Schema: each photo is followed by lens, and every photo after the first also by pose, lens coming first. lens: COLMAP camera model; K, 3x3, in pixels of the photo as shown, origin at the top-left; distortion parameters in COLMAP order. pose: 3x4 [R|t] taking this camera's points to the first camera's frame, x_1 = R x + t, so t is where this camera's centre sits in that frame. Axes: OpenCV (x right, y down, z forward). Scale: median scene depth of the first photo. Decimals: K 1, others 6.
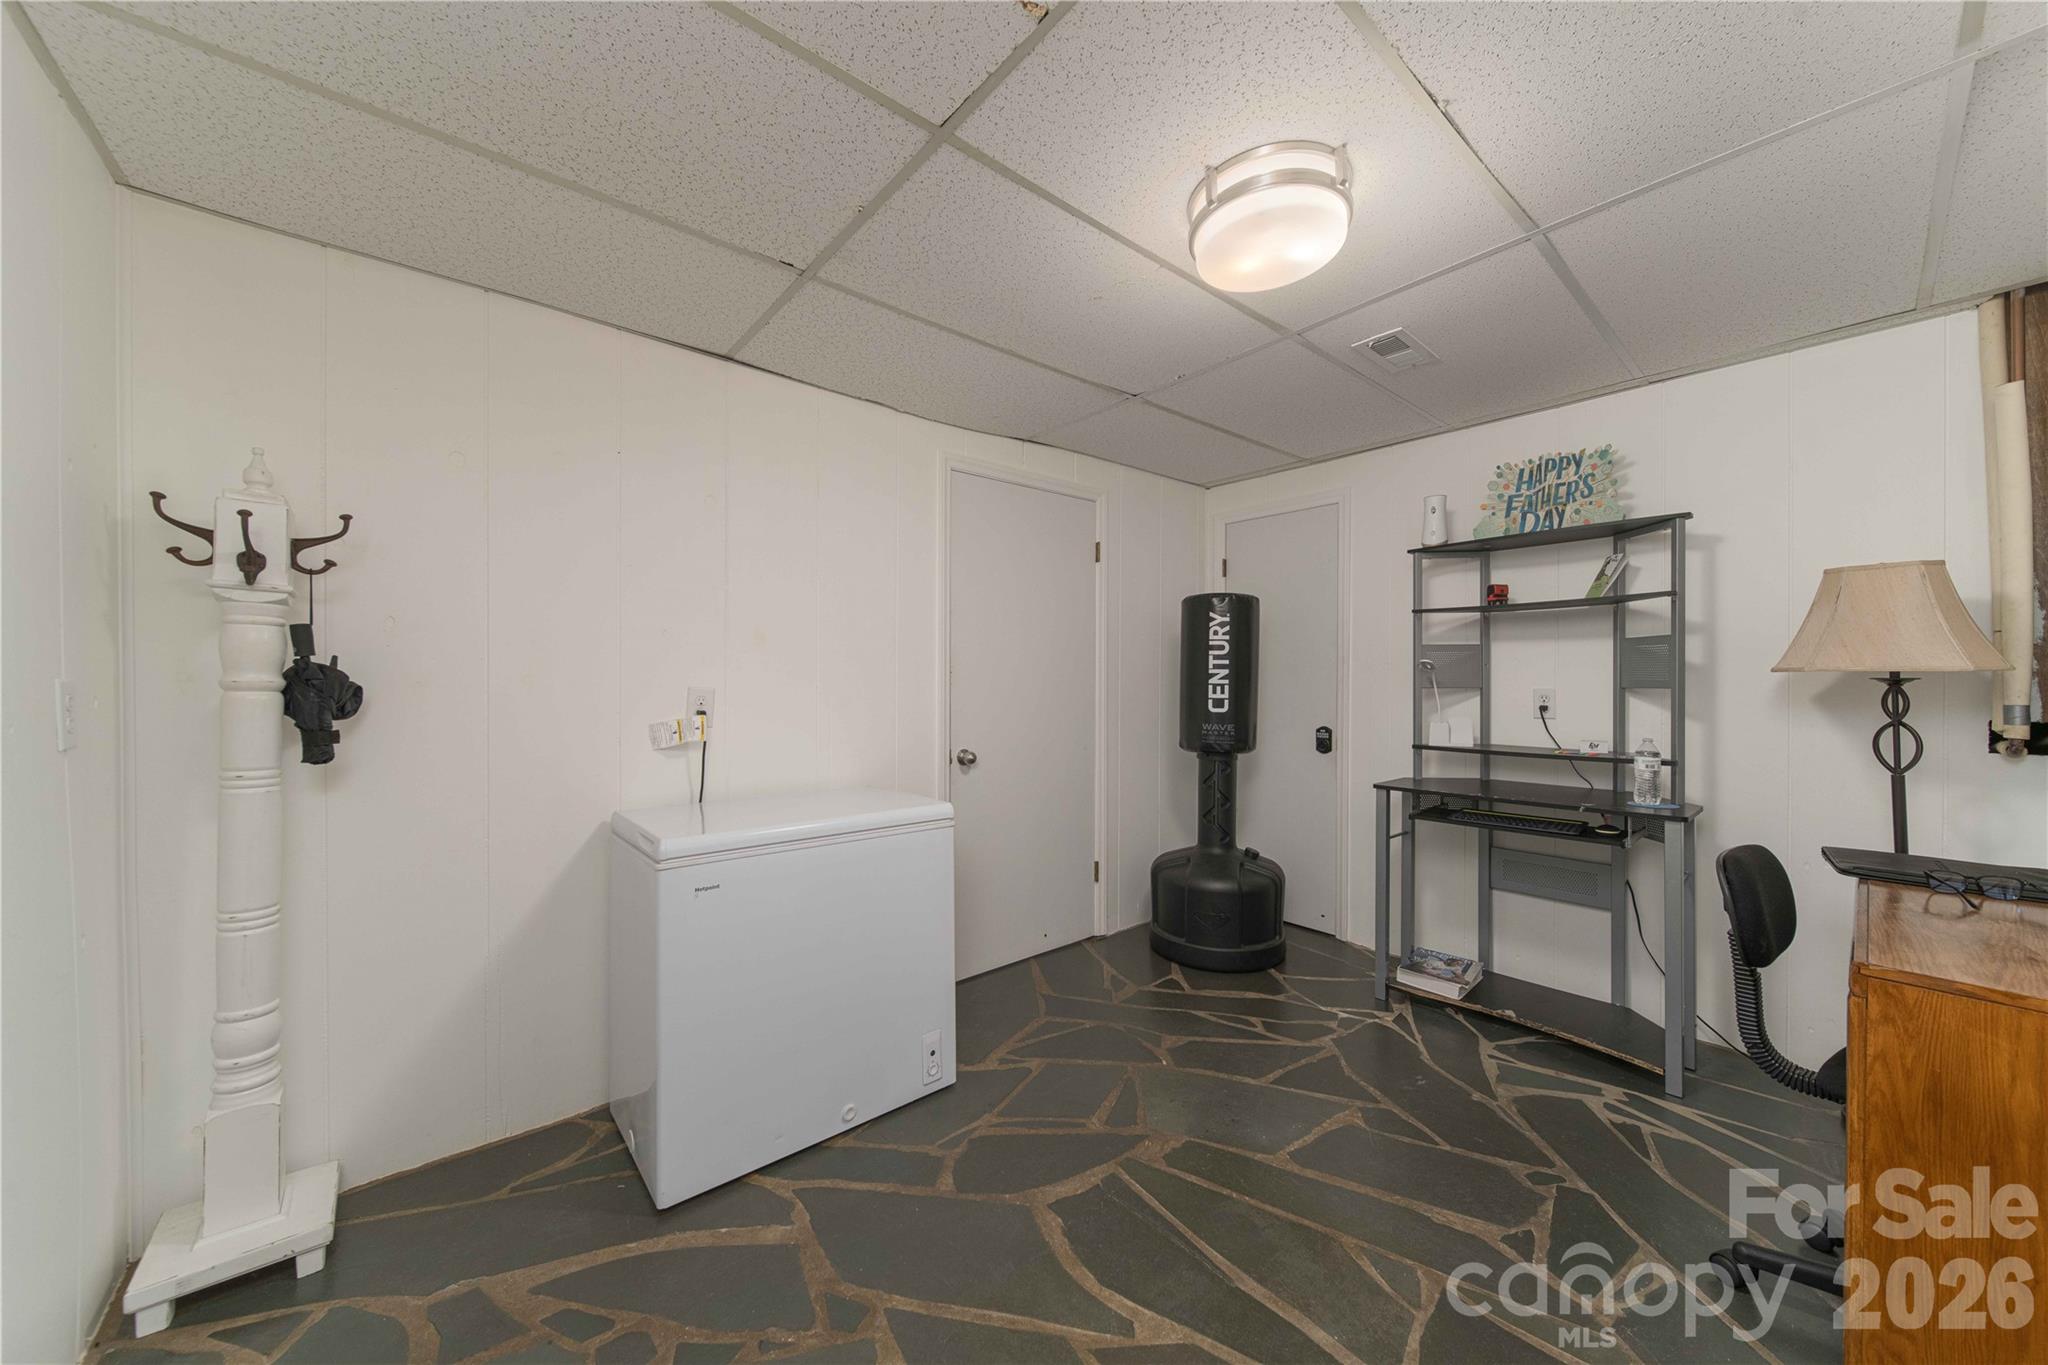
lens RADIAL K [[718.5, 0, 1030.0], [0, 718.5, 682.2], [0, 0, 1]] dist [-0.001606, -0.000141]
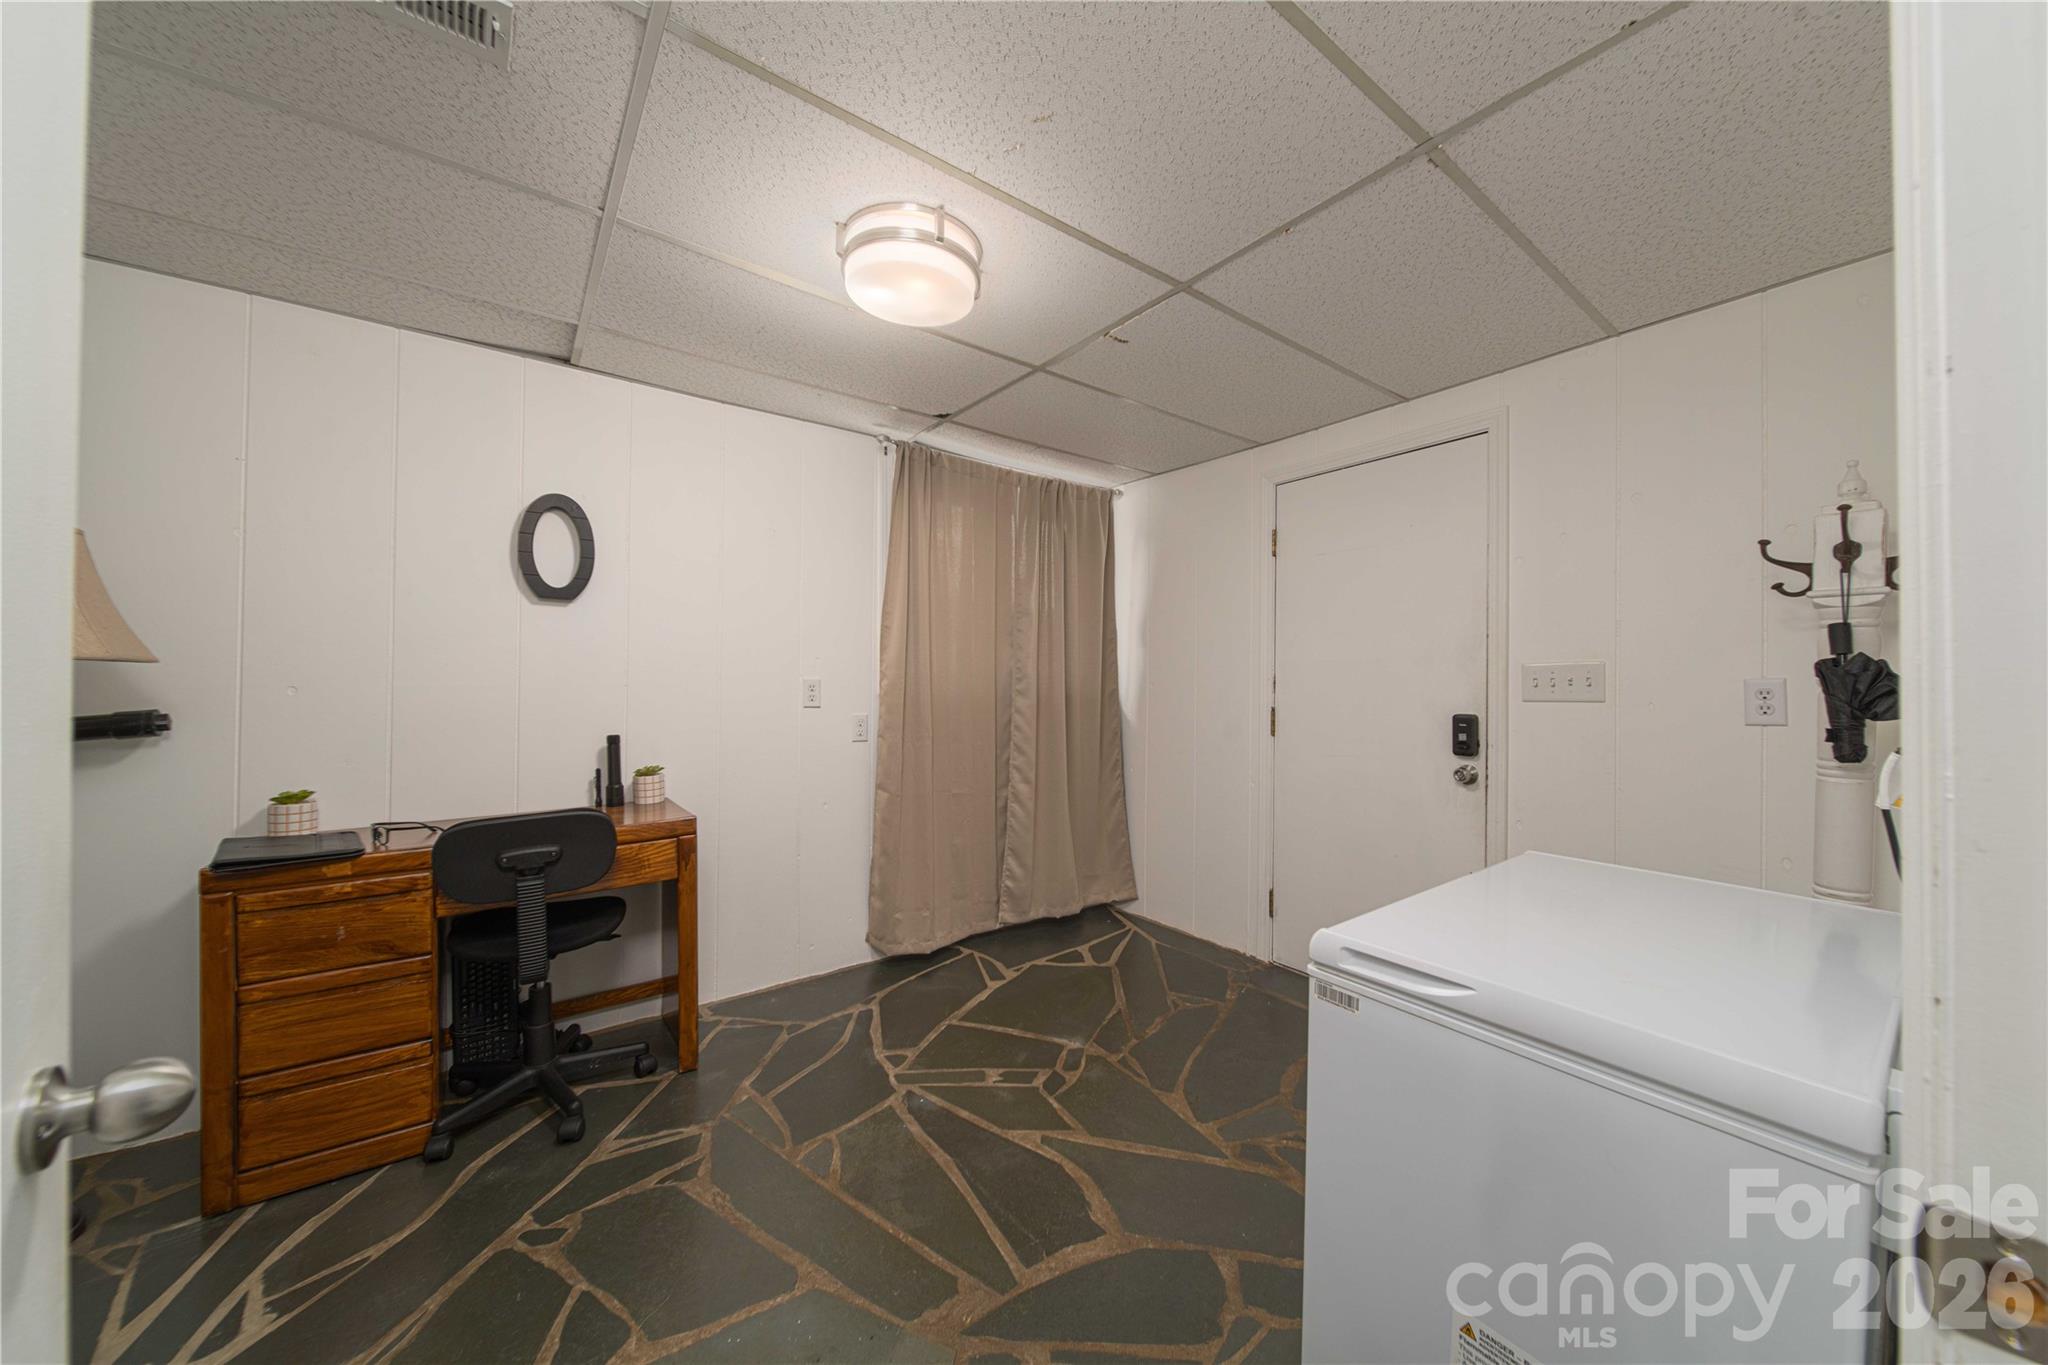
lens RADIAL K [[718.5, 0, 1030.0], [0, 718.5, 682.2], [0, 0, 1]] dist [-0.001606, -0.000141]
pose [[-0.998223, -0.003117, 0.059505, 0.073217], [-0.003341, 0.999988, -0.003659, 0.010685], [-0.059493, -0.003851, -0.998221, 2.052617]]
